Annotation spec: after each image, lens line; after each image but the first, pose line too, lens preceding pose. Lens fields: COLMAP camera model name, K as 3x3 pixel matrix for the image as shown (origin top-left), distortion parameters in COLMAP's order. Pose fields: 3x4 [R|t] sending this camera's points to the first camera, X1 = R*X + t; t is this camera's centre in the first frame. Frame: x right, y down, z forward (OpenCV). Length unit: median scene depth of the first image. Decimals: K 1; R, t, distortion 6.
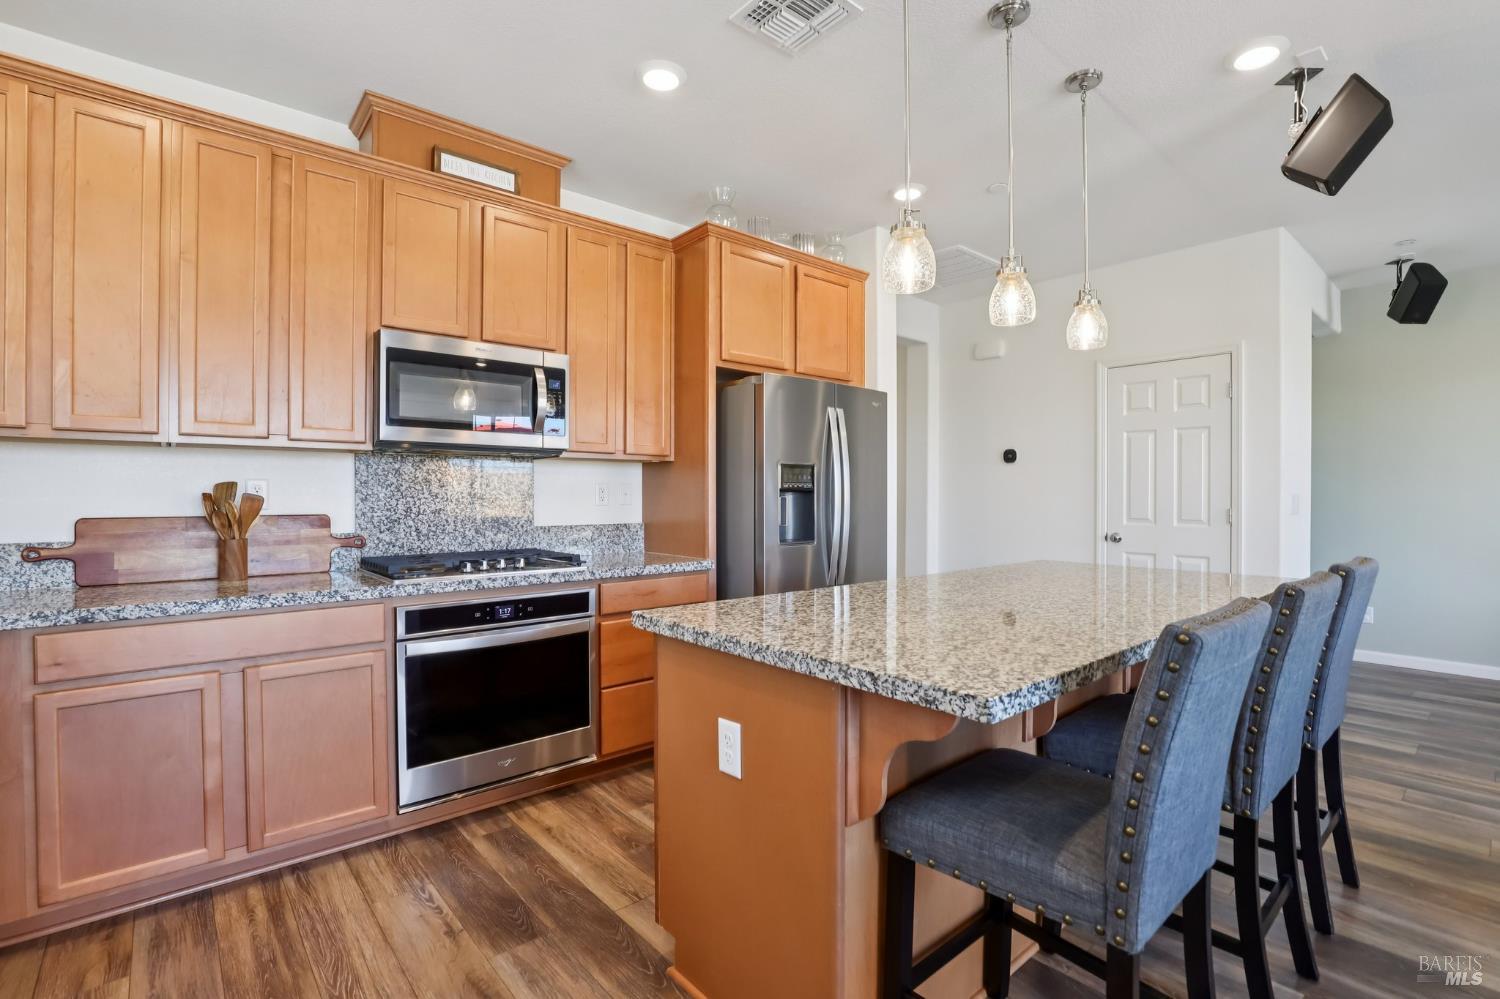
lens RADIAL K [[689.1, 0, 744.3], [0, 689.1, 498.9], [0, 0, 1]] dist [-0.027733, 0.000517]
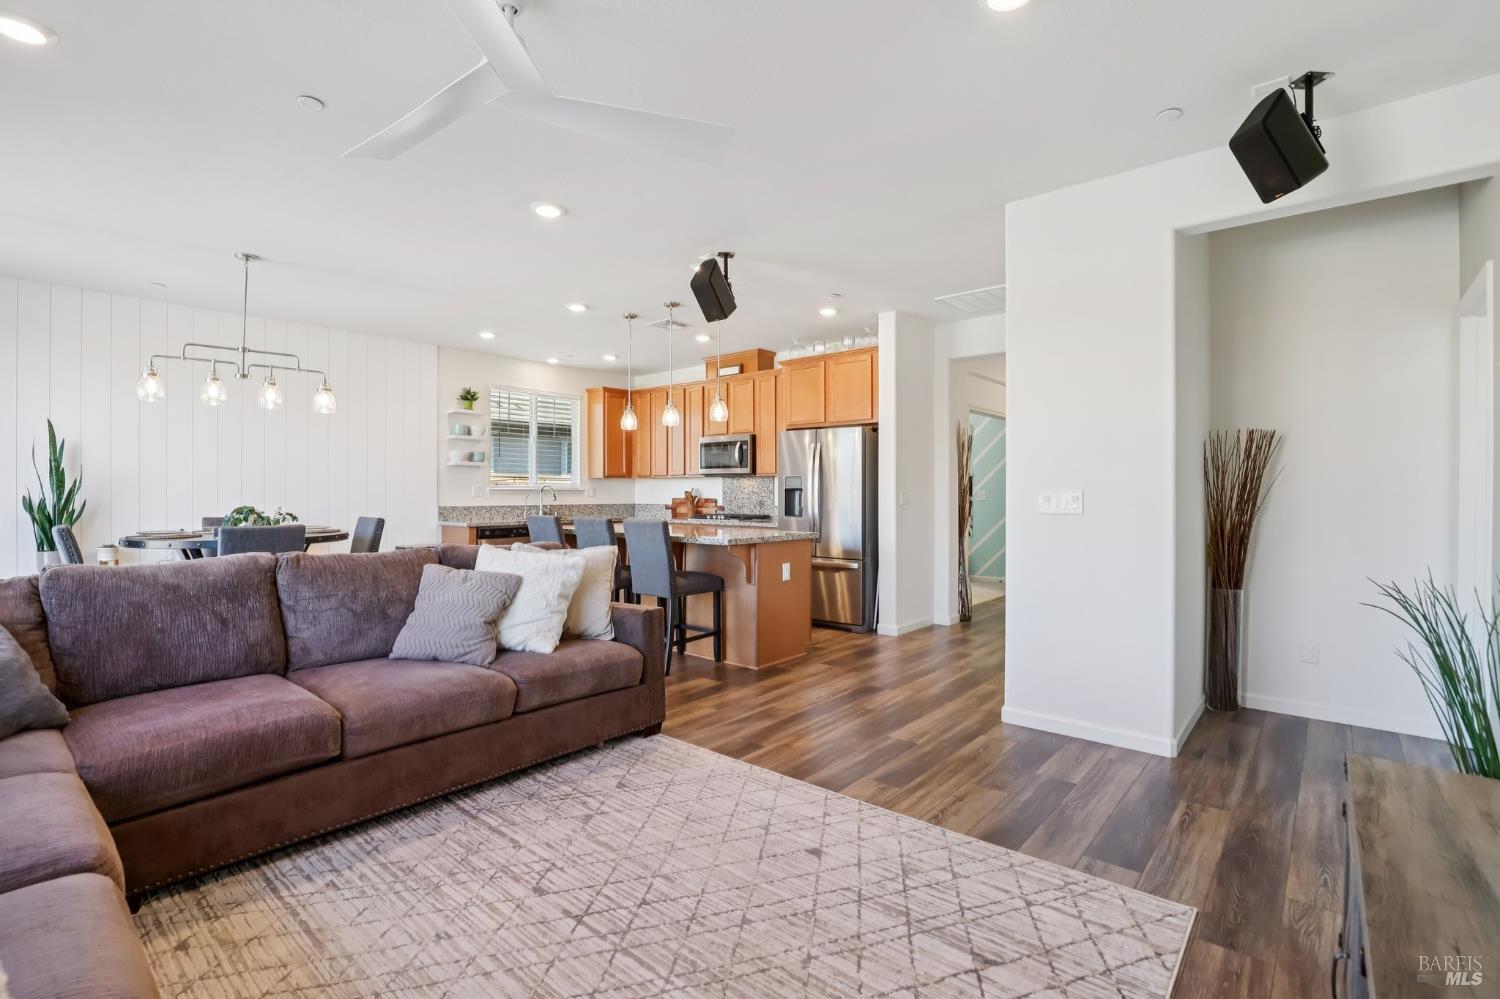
lens RADIAL K [[690.5, 0, 746.1], [0, 690.5, 493.9], [0, 0, 1]] dist [-0.039308, 0.008935]
pose [[0.138475, 0.004142, -0.990357, 2.549778], [-0.008728, 0.999958, 0.002962, -0.006321], [0.990327, 0.008234, 0.138505, 0.775008]]
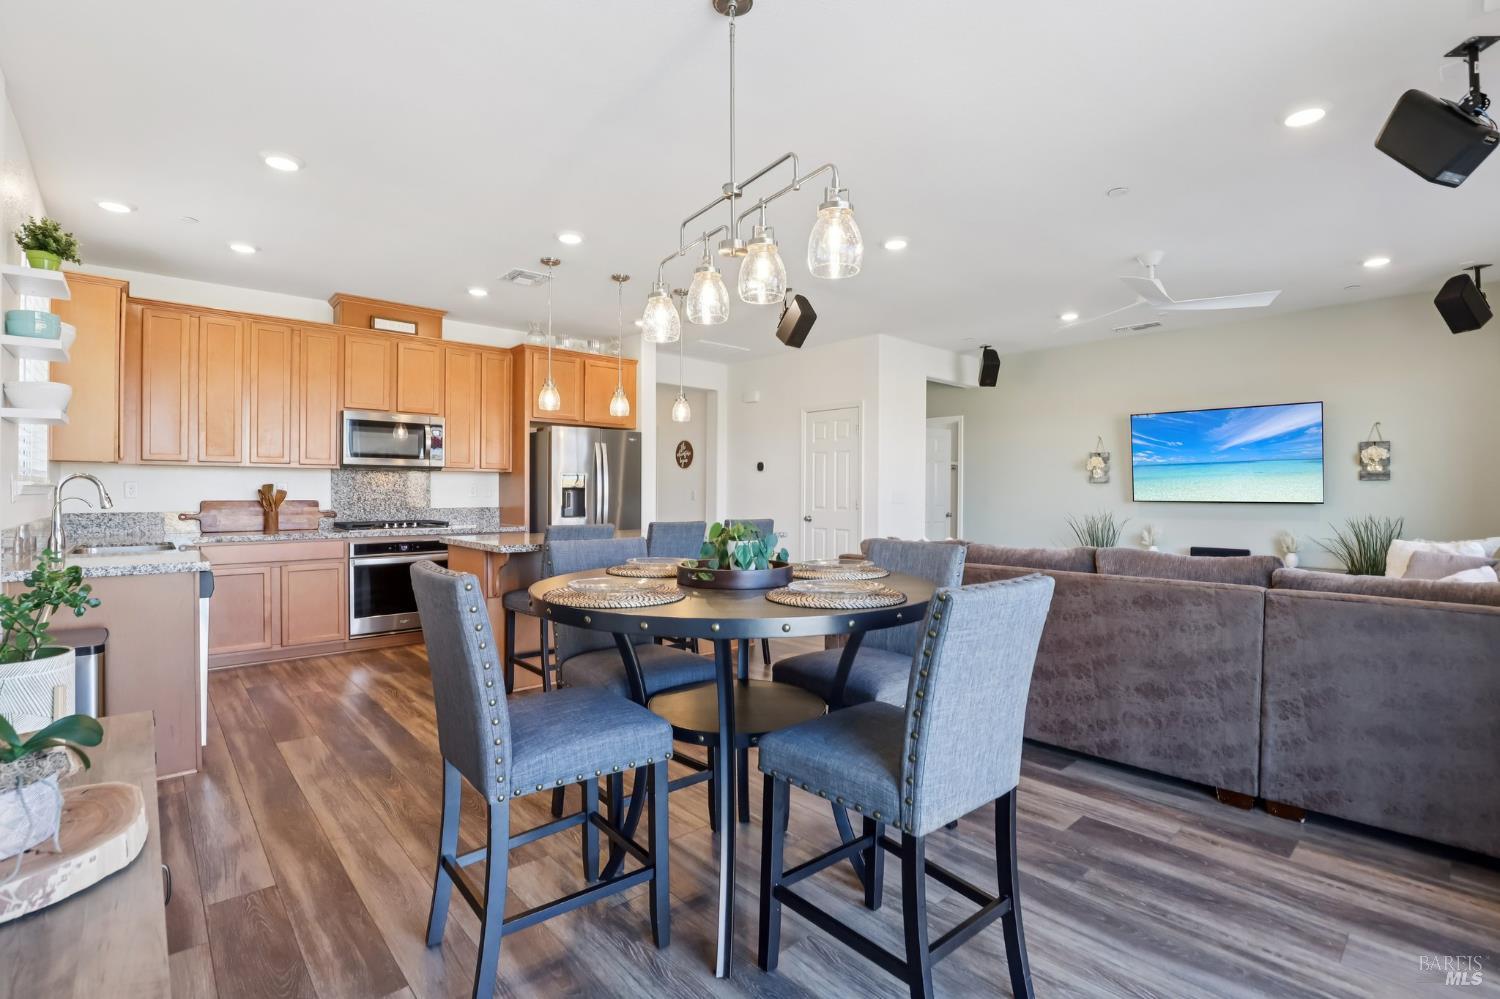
lens RADIAL K [[690.5, 0, 746.1], [0, 690.5, 493.9], [0, 0, 1]] dist [-0.039308, 0.008935]
pose [[0.999747, 0.003304, 0.022236, 0.642017], [-0.003223, 0.999988, -0.003676, 0.008347], [-0.022248, 0.003603, 0.999746, -1.092933]]
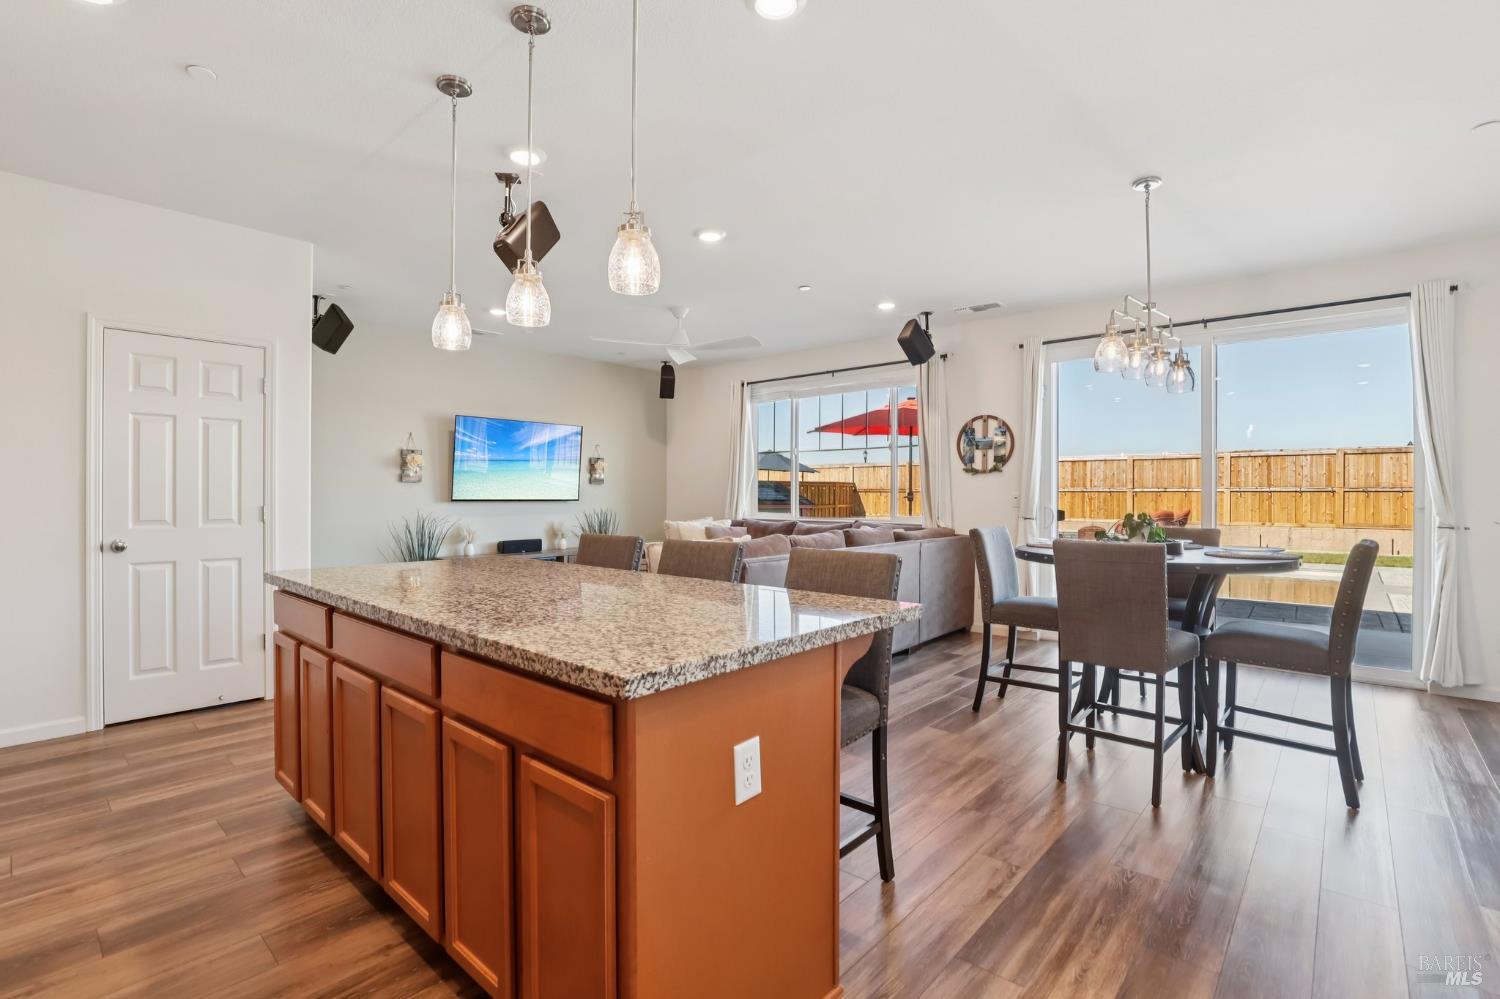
lens RADIAL K [[690.5, 0, 746.1], [0, 690.5, 493.9], [0, 0, 1]] dist [-0.039308, 0.008935]
pose [[-0.129016, -0.001085, 0.991642, -0.564338], [0.004097, 0.999990, 0.001628, -0.003360], [-0.991634, 0.004273, -0.129011, 0.682384]]
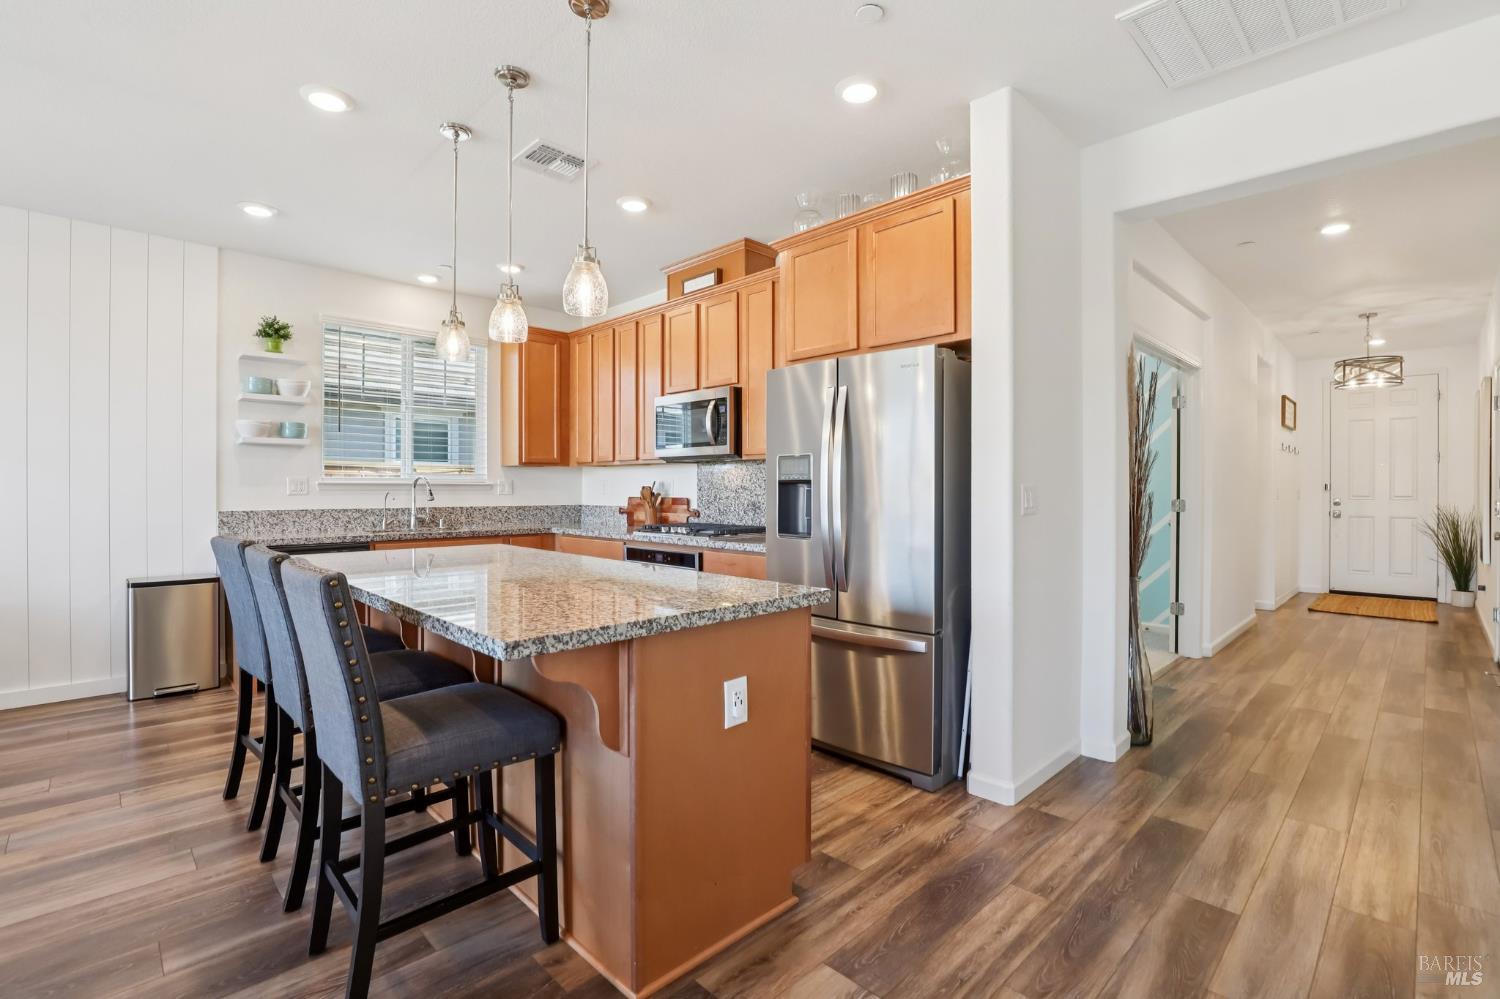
lens RADIAL K [[690.5, 0, 746.1], [0, 690.5, 493.9], [0, 0, 1]] dist [-0.039308, 0.008935]
pose [[0.062177, 0.009570, -0.998019, 1.346541], [-0.008755, 0.999921, 0.009043, -0.005418], [0.998027, 0.008176, 0.062256, 1.124868]]
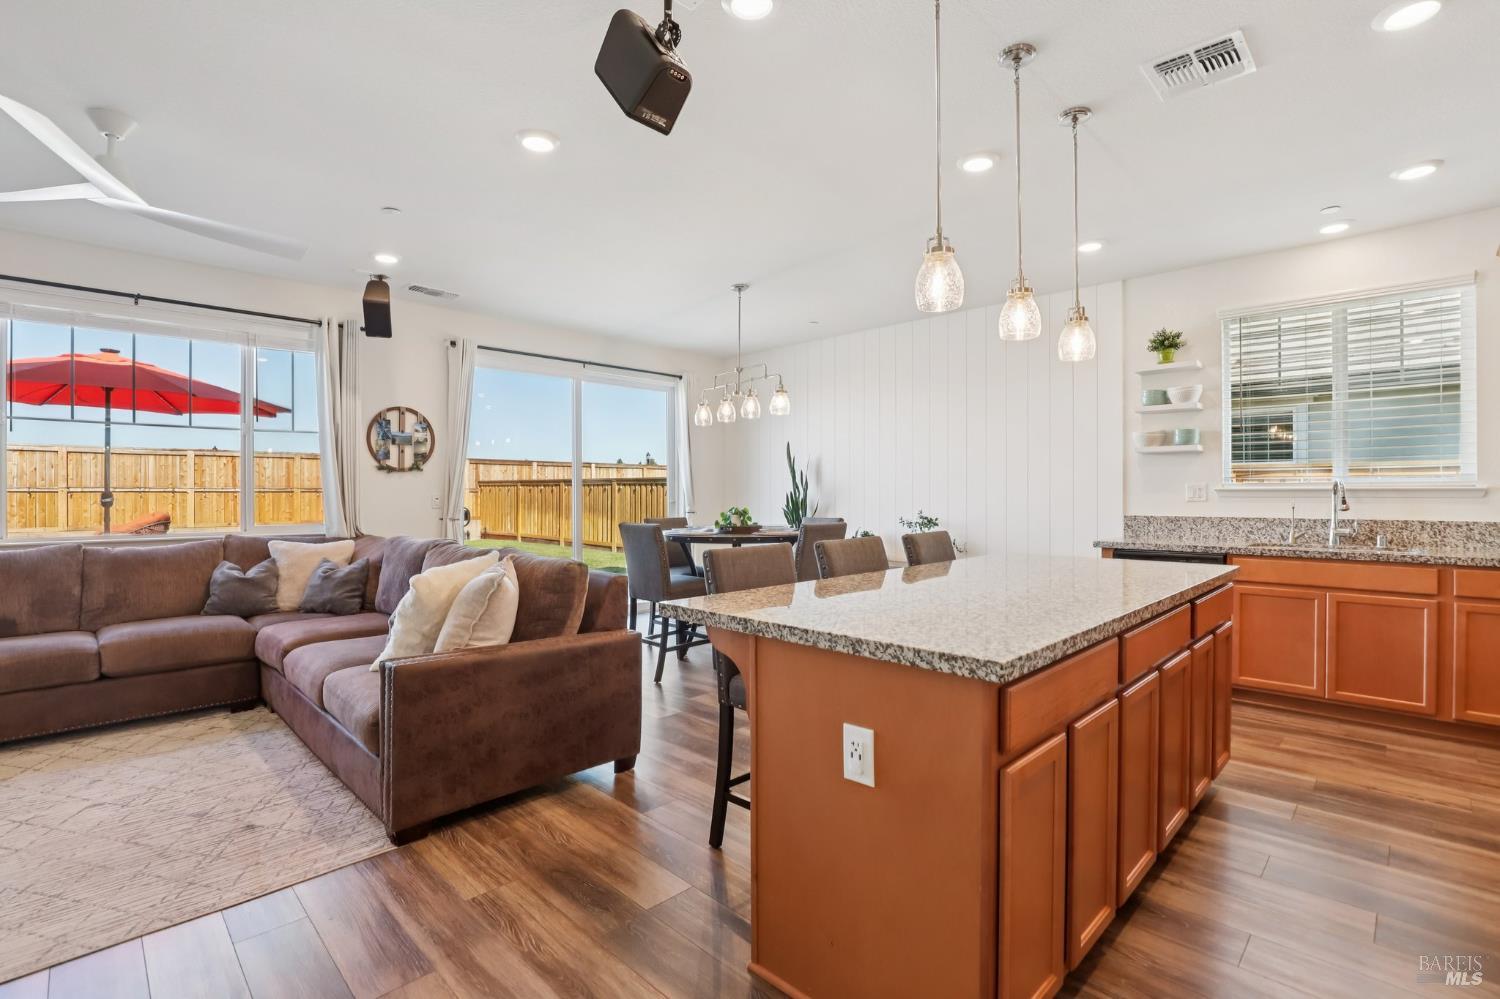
lens RADIAL K [[690.5, 0, 746.1], [0, 690.5, 493.9], [0, 0, 1]] dist [-0.039308, 0.008935]
pose [[-0.997566, 0.002801, -0.069676, 0.764075], [0.002285, 0.999969, 0.007484, -0.011958], [0.069695, 0.007306, -0.997542, 1.748911]]
